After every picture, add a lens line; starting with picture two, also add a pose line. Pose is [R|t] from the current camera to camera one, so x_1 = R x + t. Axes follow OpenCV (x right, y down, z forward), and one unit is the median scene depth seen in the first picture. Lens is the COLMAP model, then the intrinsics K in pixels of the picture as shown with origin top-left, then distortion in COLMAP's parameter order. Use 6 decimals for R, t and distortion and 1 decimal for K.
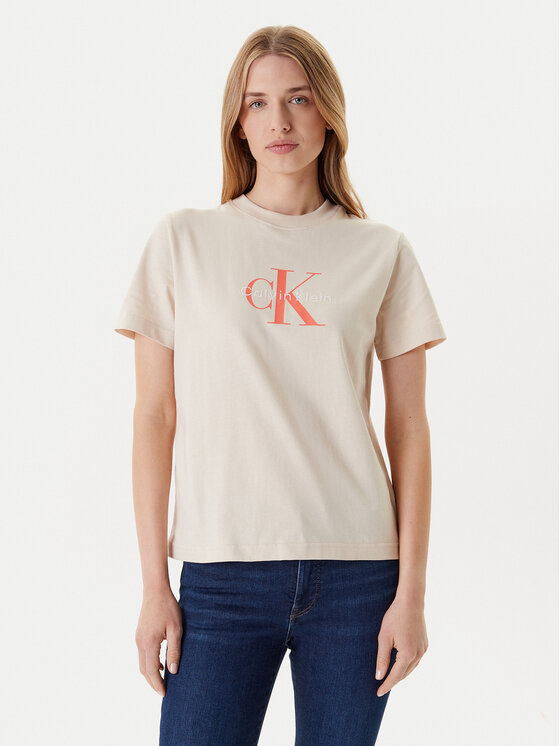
lens RADIAL K [[1035.3, 0, 280.0], [0, 1035.3, 373.0], [0, 0, 1]] dist [-0.225874, -0.005565]
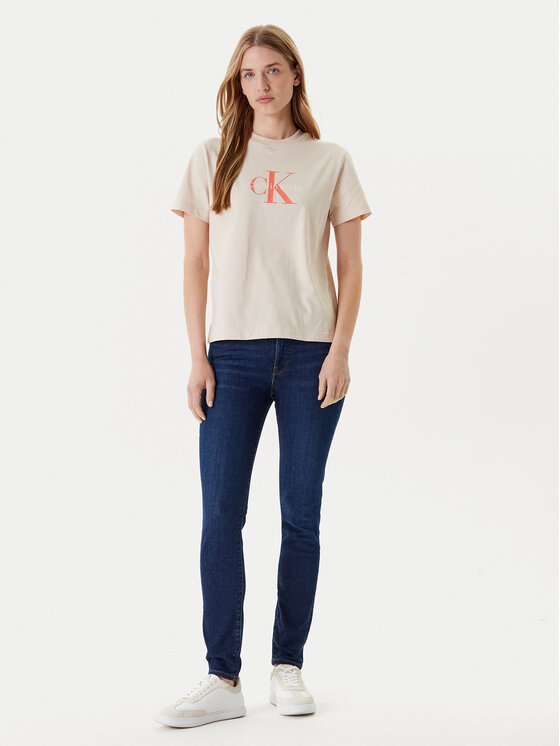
lens RADIAL K [[1478.1, 0, 280.0], [0, 1478.1, 373.0], [0, 0, 1]] dist [-0.011358, 0.054615]
pose [[0.991802, -0.009248, -0.127447, 0.336817], [0.009977, 0.999937, 0.005085, 0.224251], [0.127392, -0.006314, 0.991832, -1.449280]]
